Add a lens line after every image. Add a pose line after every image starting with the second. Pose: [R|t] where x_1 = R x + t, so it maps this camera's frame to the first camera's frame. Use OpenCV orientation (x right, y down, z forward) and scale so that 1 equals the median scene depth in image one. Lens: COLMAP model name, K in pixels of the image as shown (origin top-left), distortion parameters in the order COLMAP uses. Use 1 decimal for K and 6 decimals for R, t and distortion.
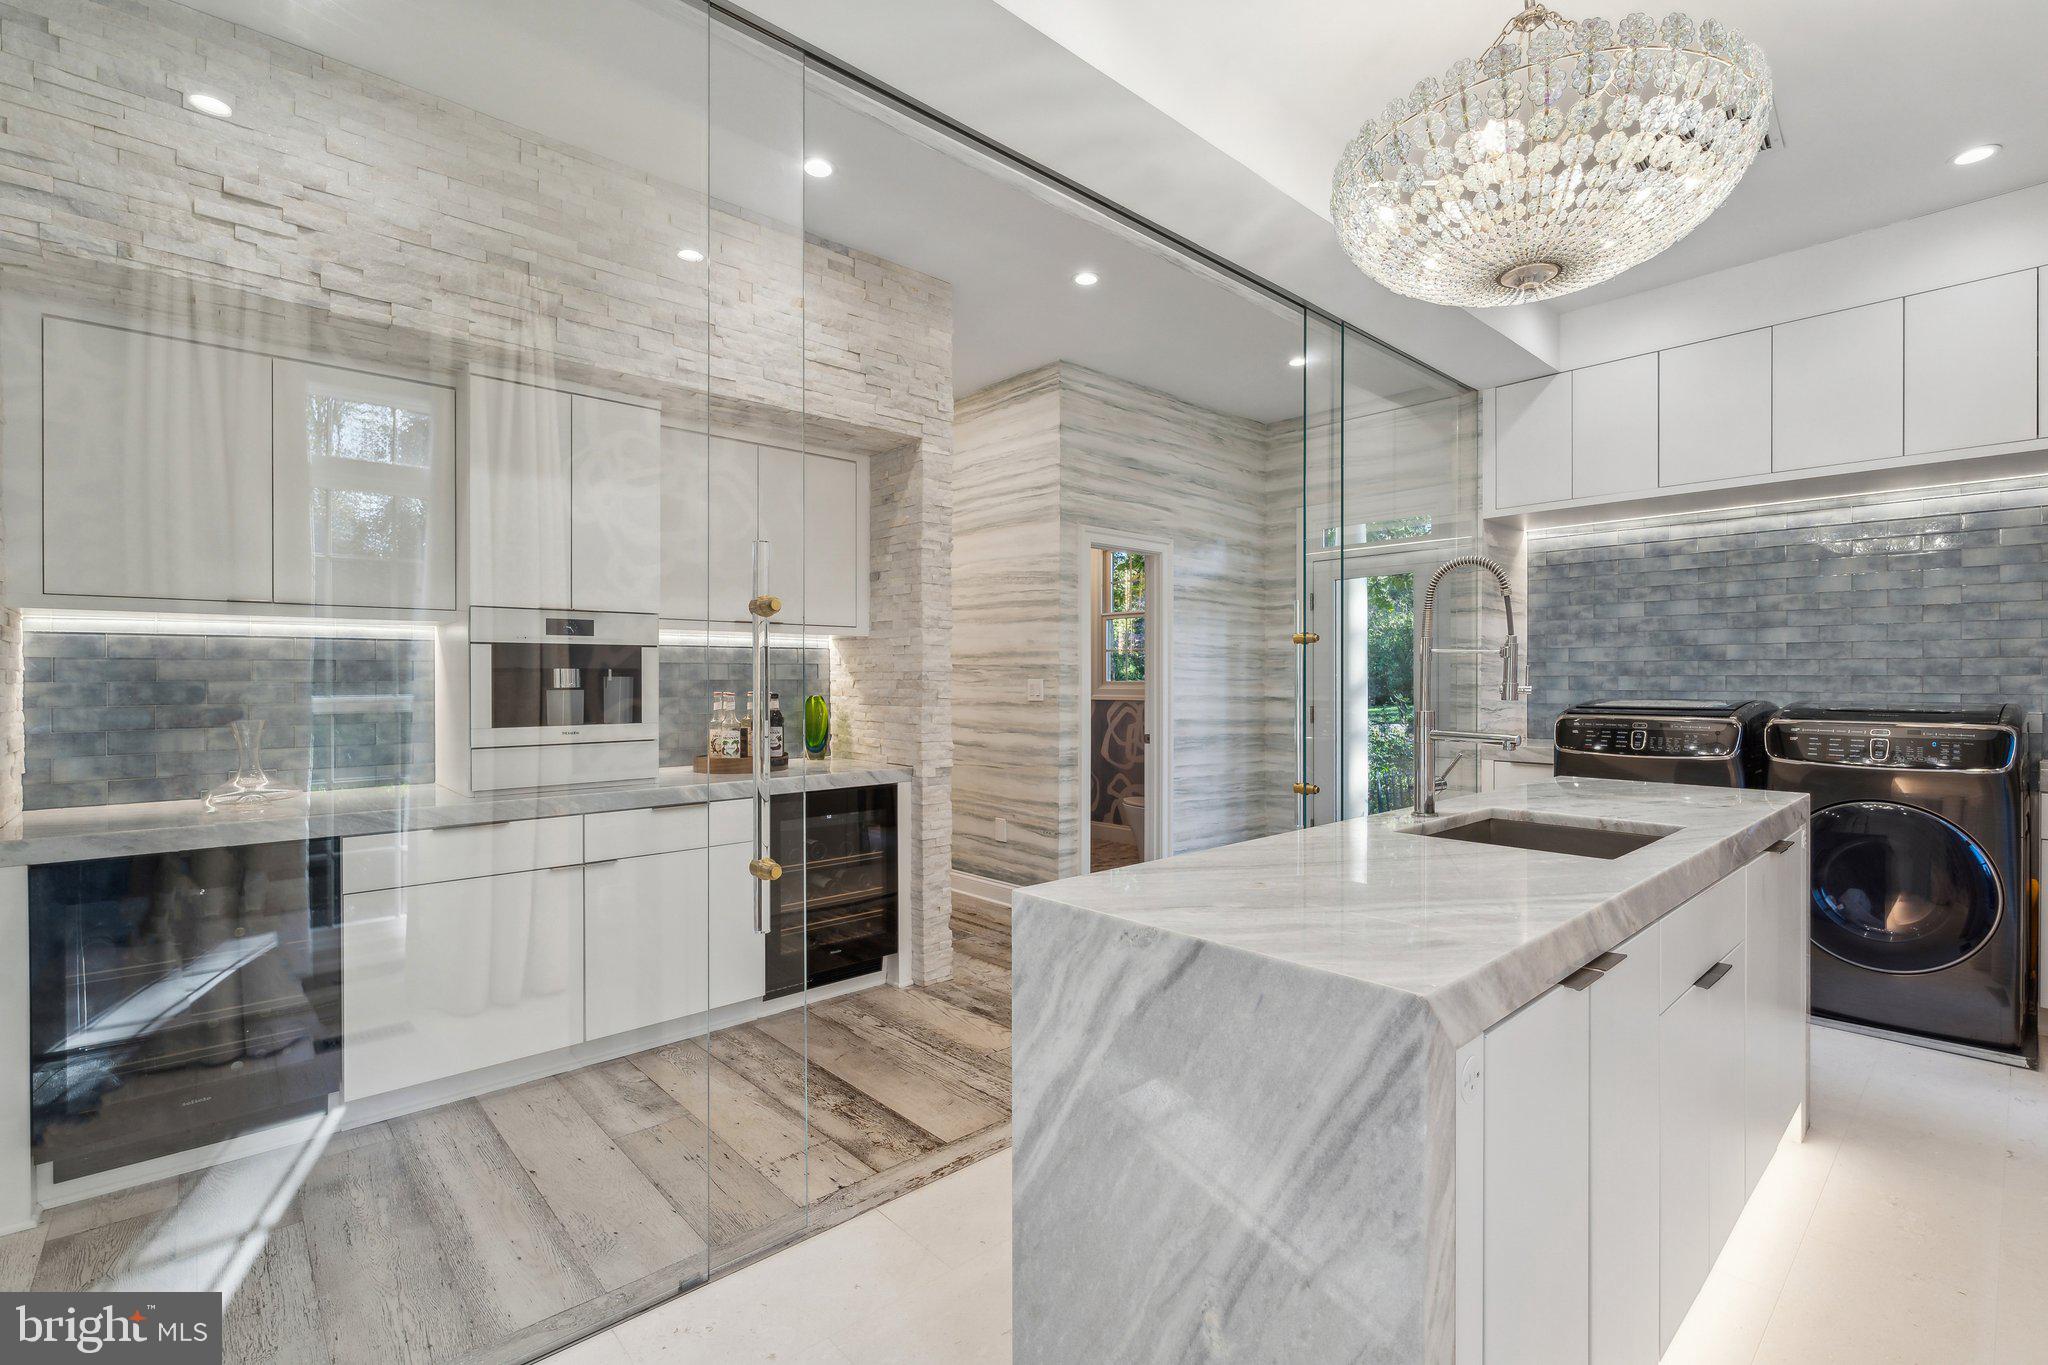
lens RADIAL K [[917.9, 0, 1029.2], [0, 917.9, 681.2], [0, 0, 1]] dist [-0.004573, 0.000932]
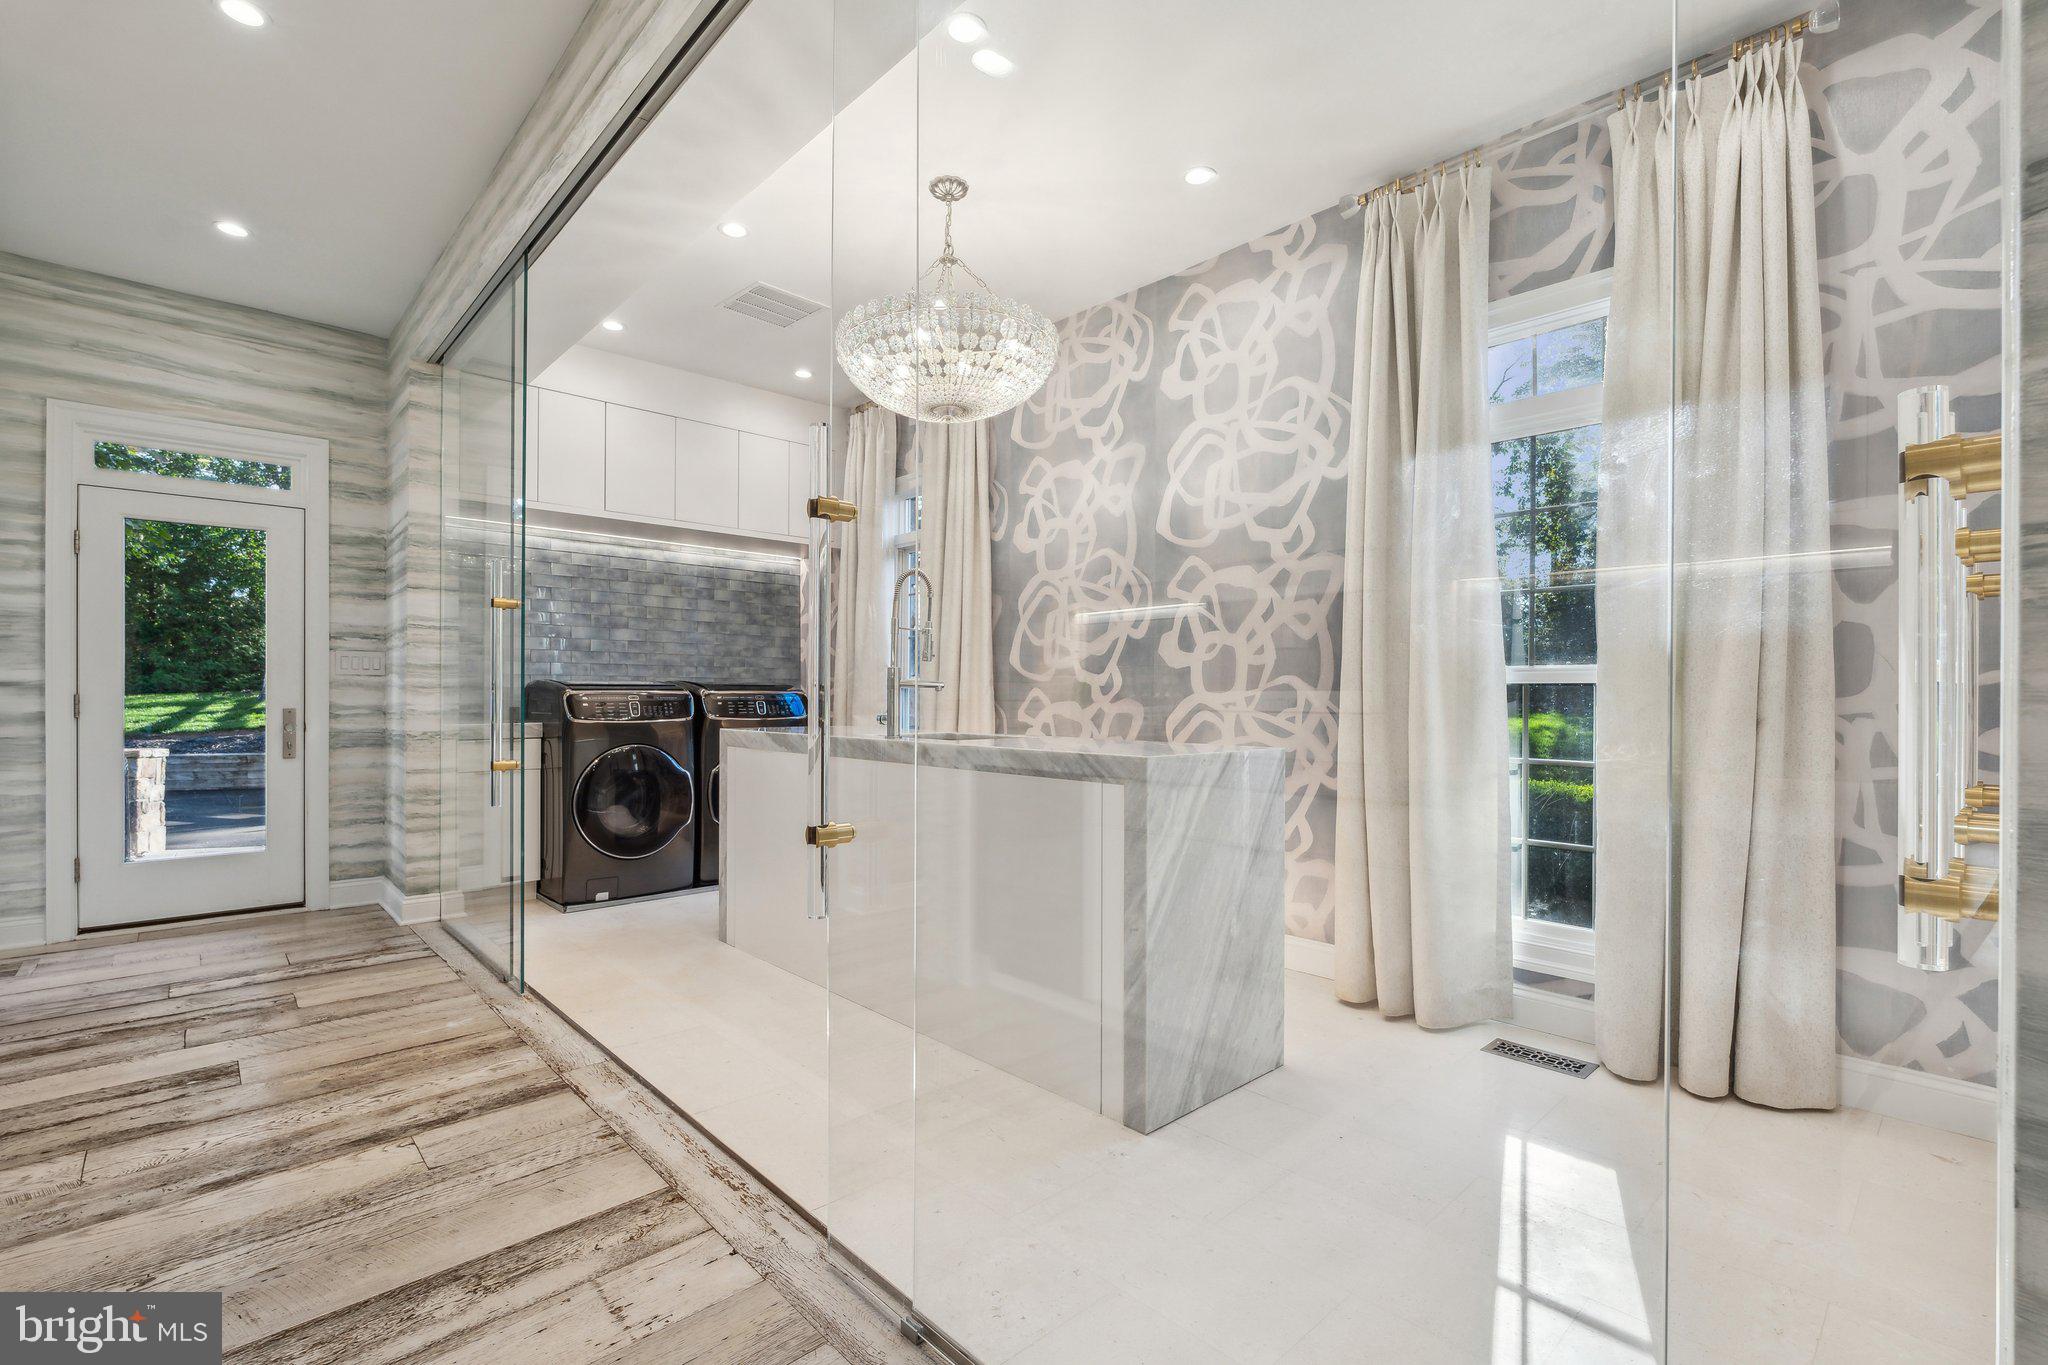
lens RADIAL K [[917.9, 0, 1029.2], [0, 917.9, 681.2], [0, 0, 1]] dist [-0.004573, 0.000932]
pose [[-0.014021, 0.014832, 0.999792, -0.603372], [0.000421, 0.999890, -0.014828, 0.043427], [-0.999902, 0.000213, -0.014025, 0.455008]]
